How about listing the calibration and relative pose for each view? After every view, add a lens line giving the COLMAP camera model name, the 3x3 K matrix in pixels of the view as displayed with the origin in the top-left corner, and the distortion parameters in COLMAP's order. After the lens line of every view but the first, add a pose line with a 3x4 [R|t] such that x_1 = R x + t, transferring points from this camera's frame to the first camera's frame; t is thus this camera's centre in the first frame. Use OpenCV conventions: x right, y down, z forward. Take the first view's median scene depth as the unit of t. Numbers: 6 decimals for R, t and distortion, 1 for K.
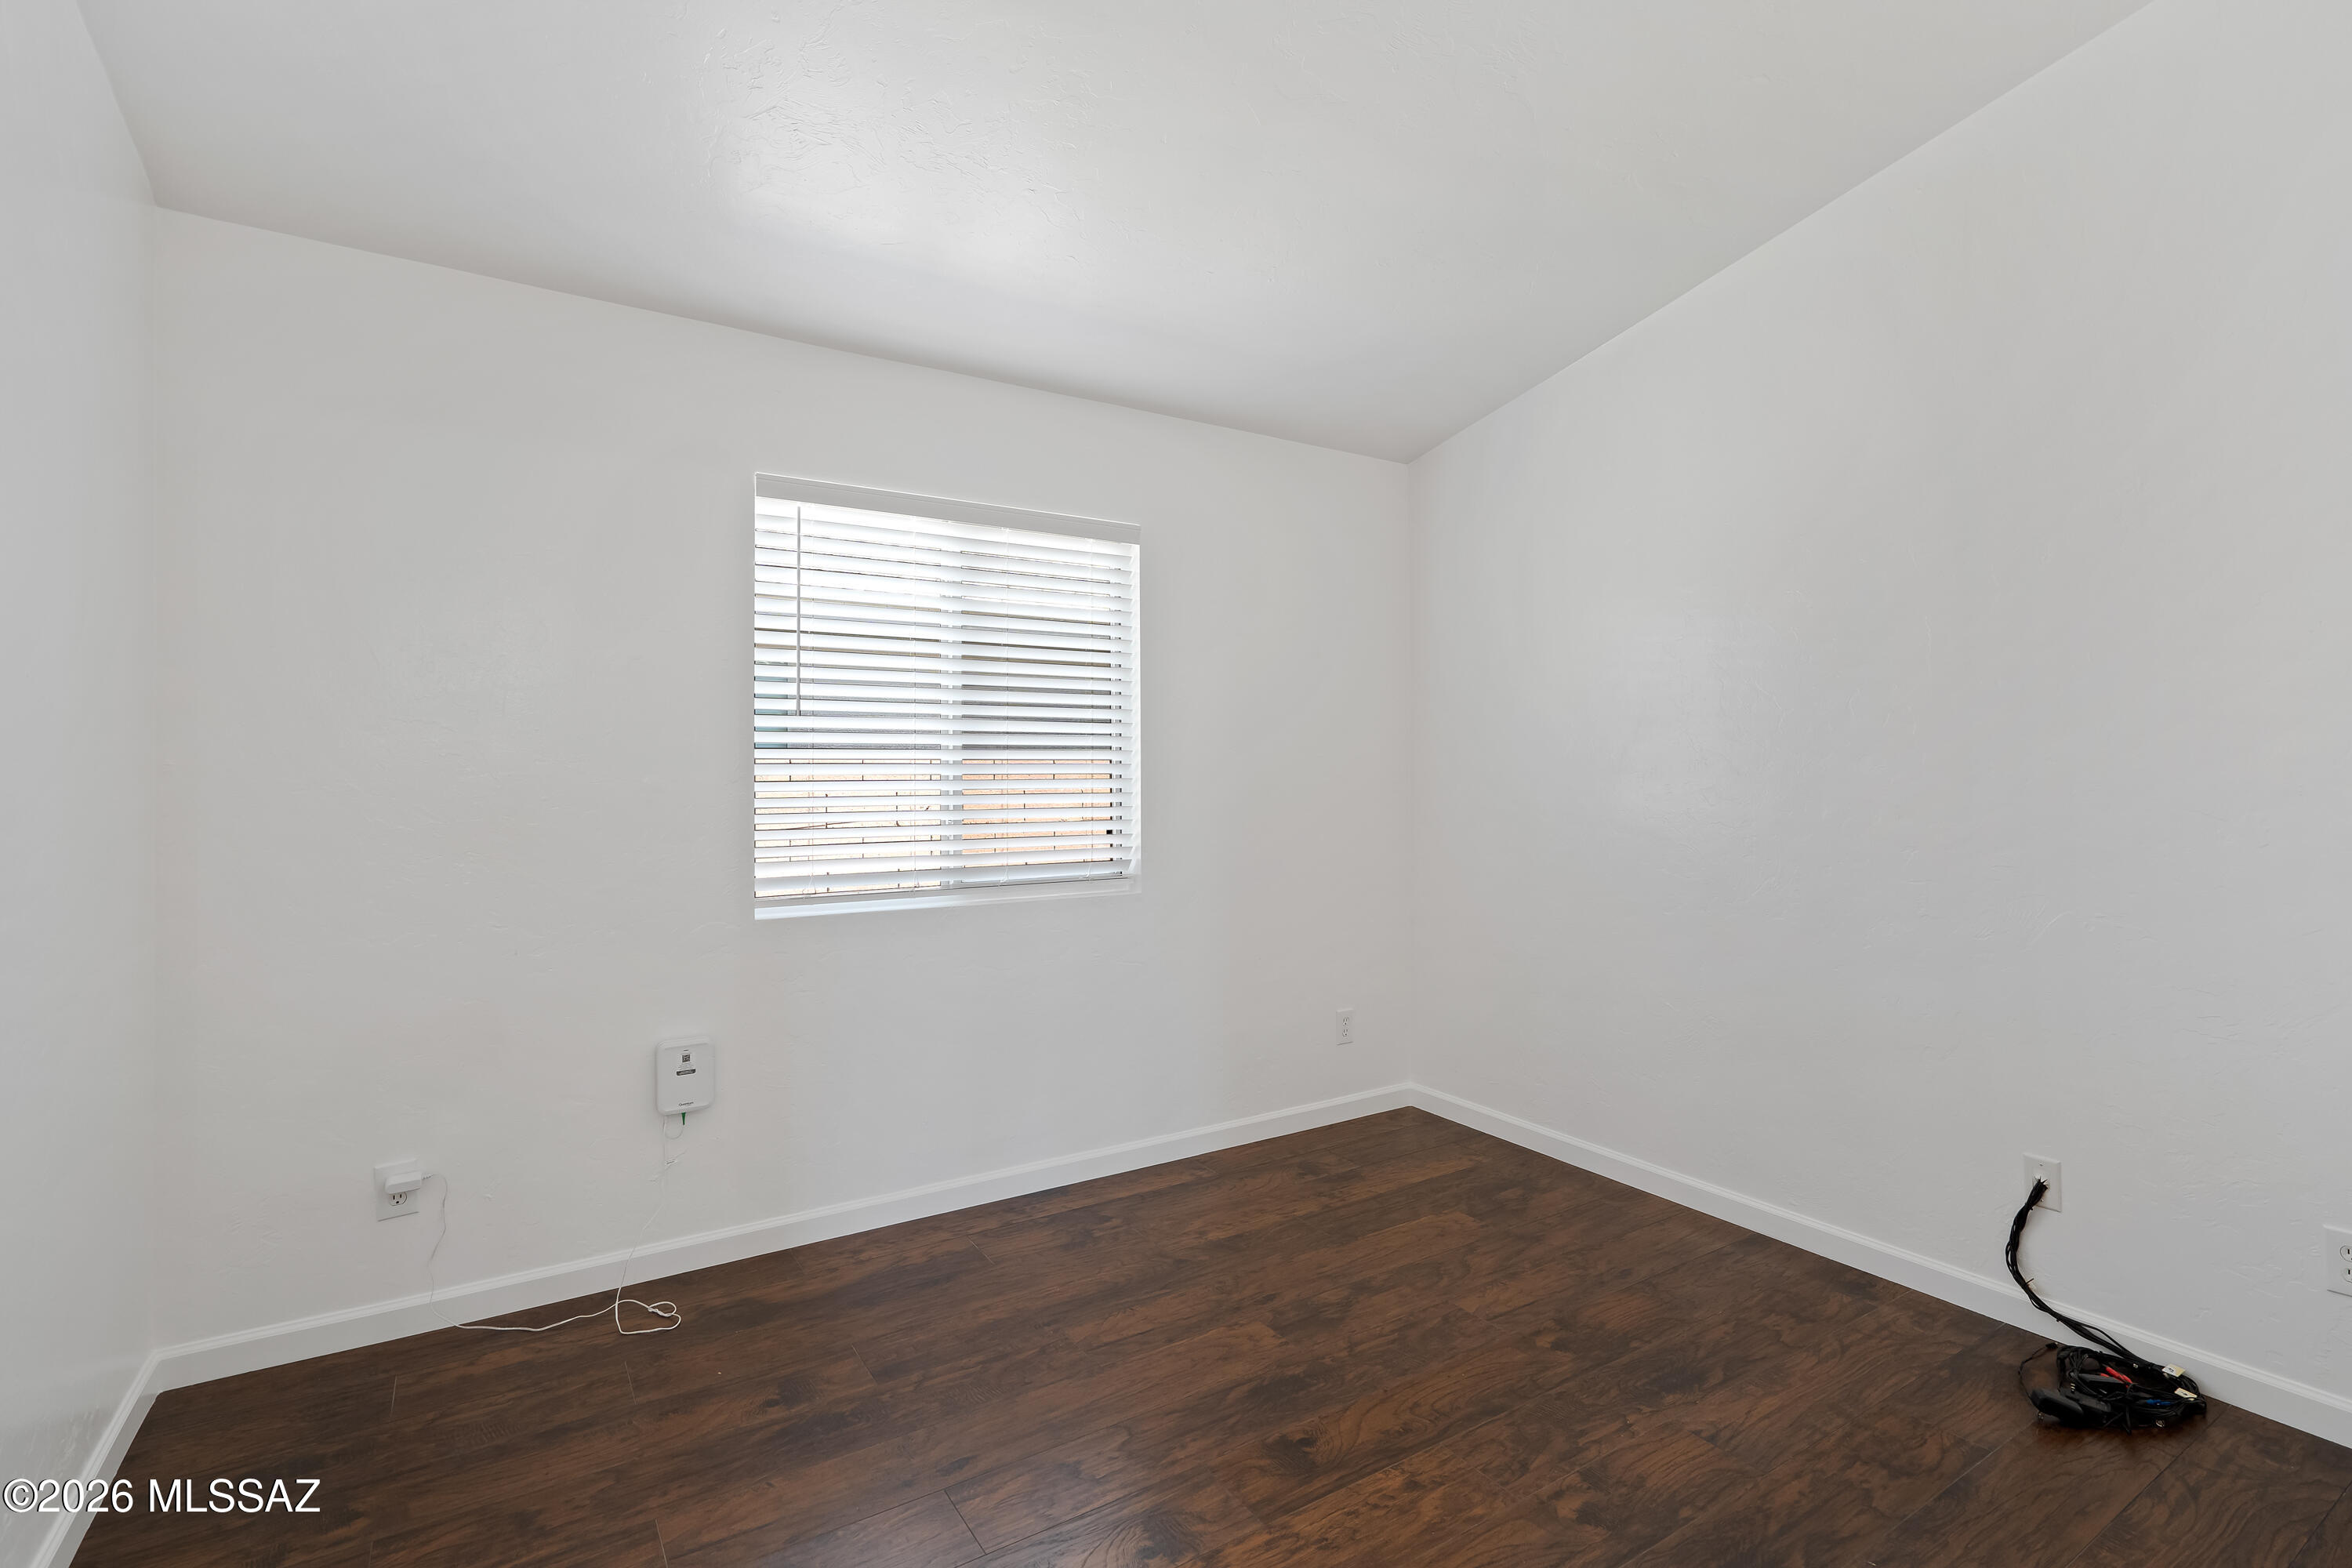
lens RADIAL K [[1072.7, 0, 1176.0], [0, 1072.7, 784.0], [0, 0, 1]] dist [-0.005185, 0.000006]
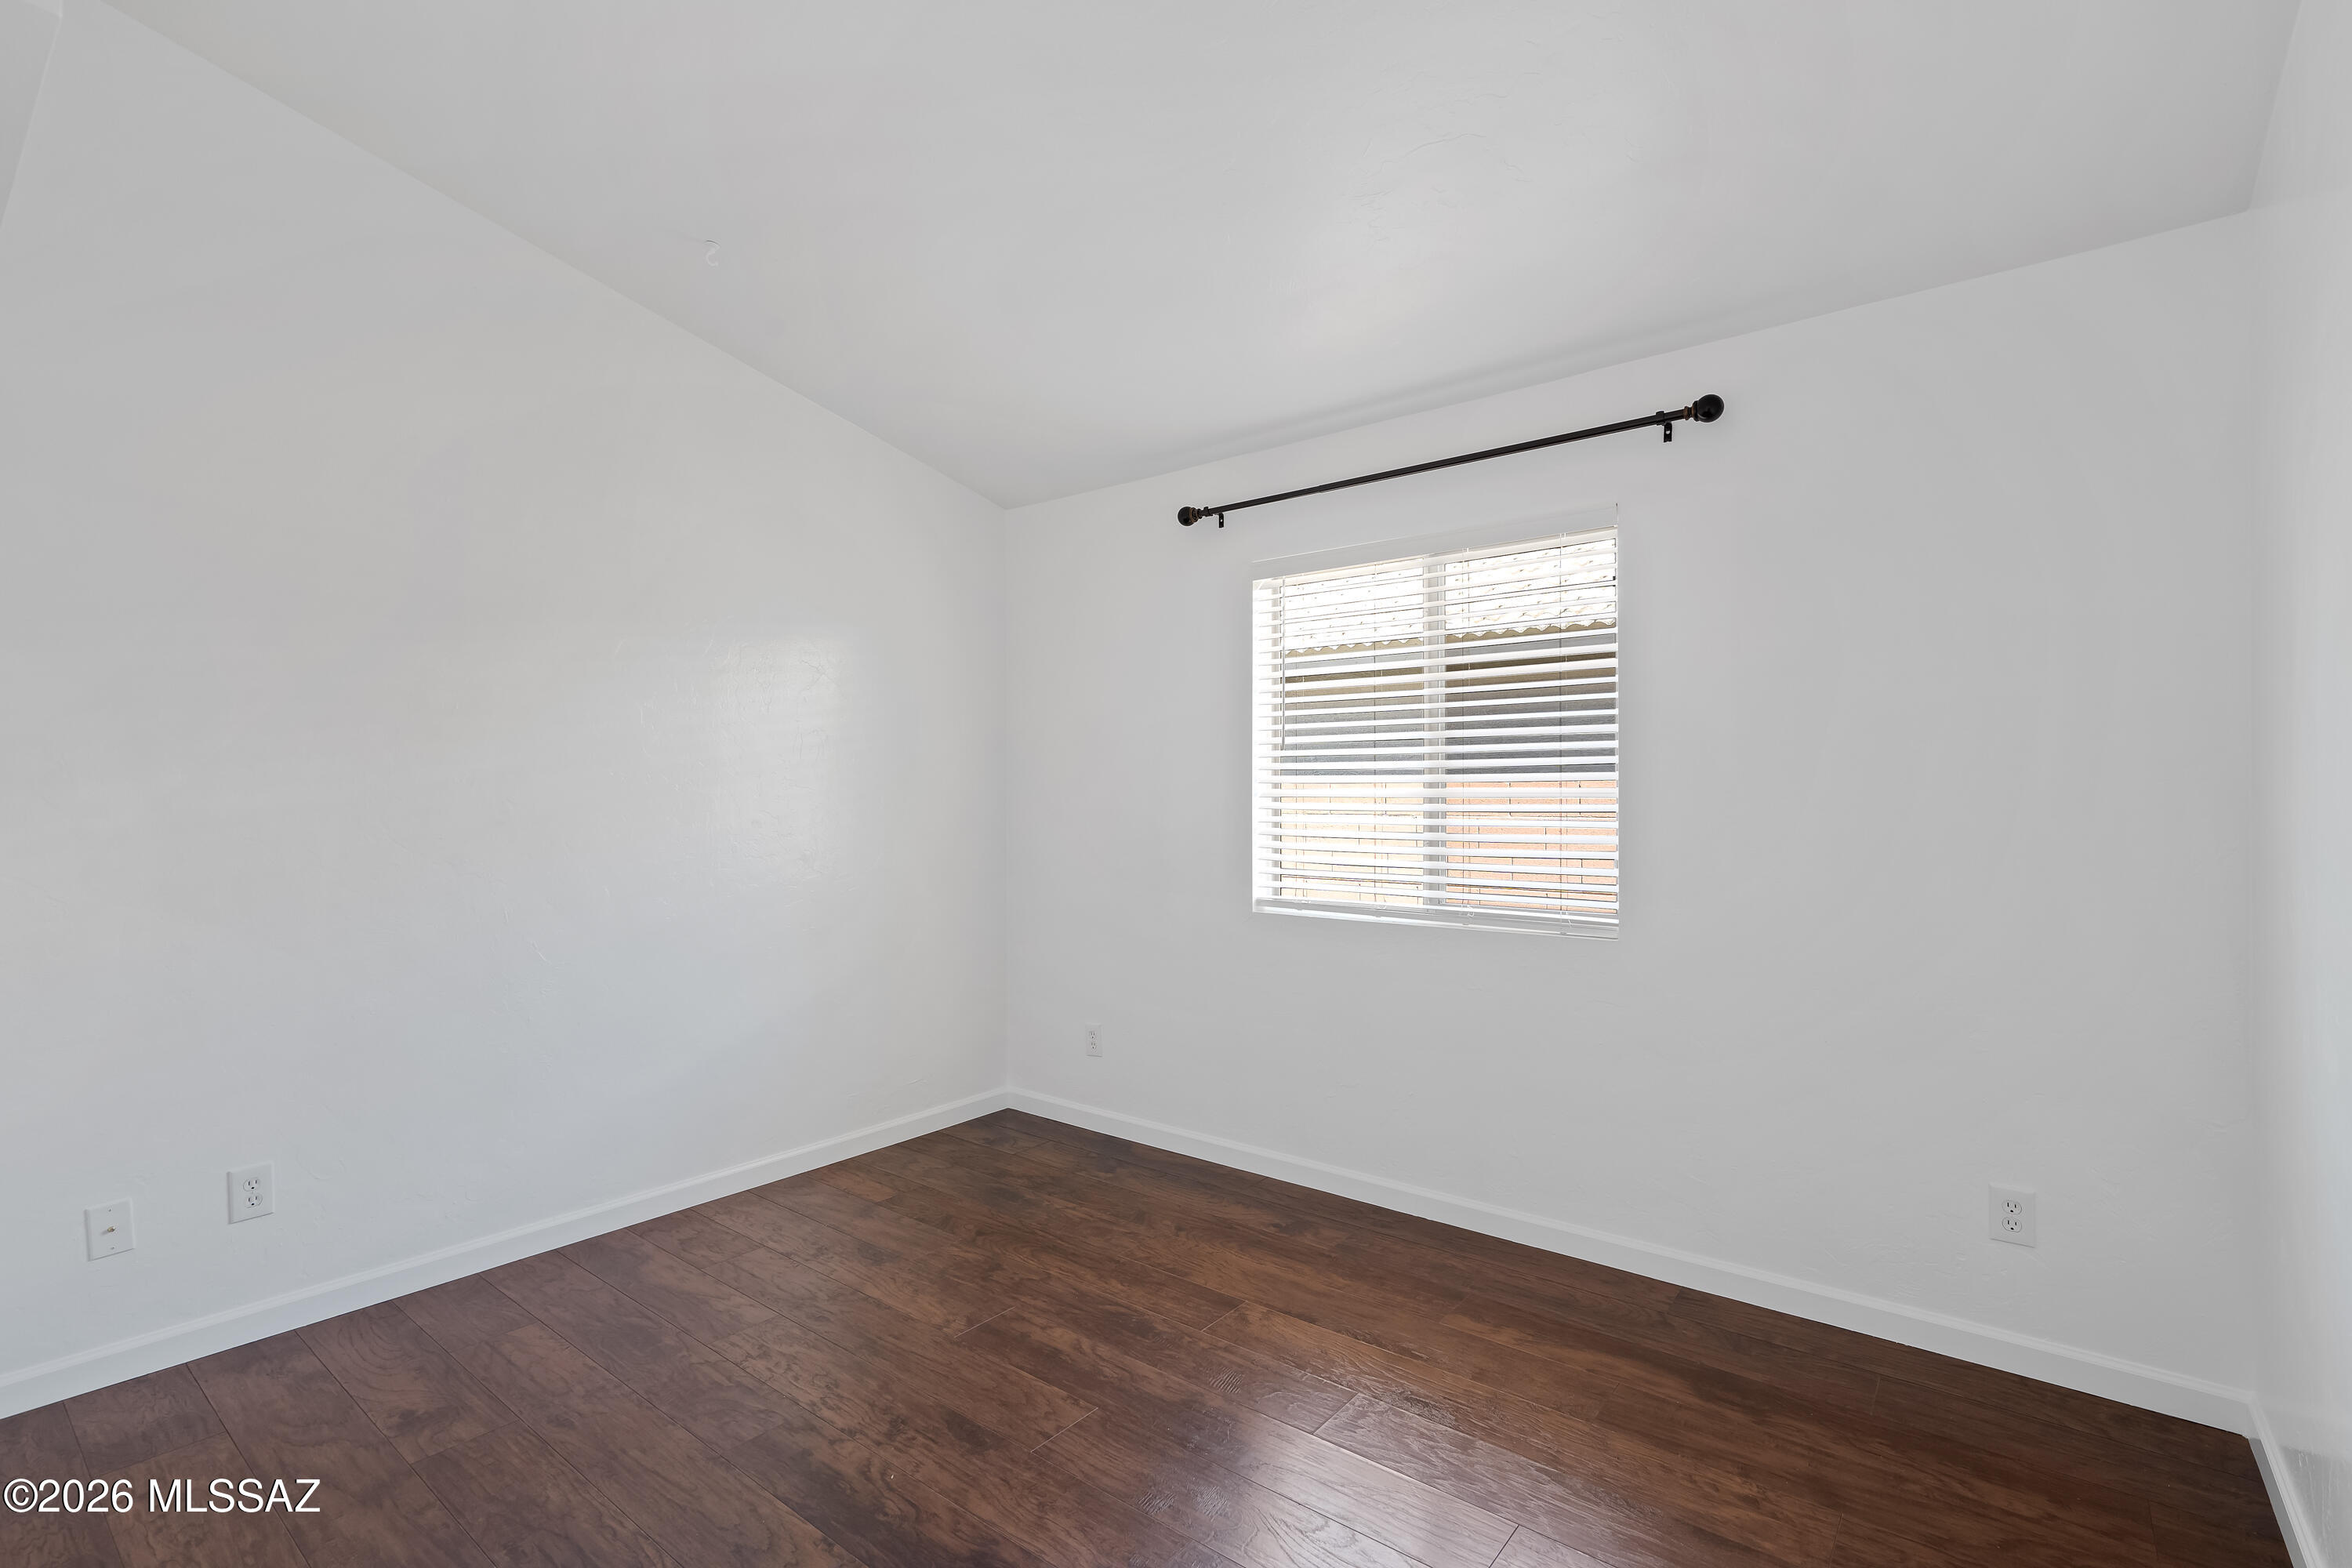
lens RADIAL K [[1072.7, 0, 1174.0], [0, 1072.7, 796.9], [0, 0, 1]] dist [0.000190, 0.000652]
pose [[0.331542, 0.004511, -0.943430, 0.711523], [-0.008372, 0.999963, 0.001839, -0.008235], [0.943403, 0.007289, 0.331567, 0.443052]]
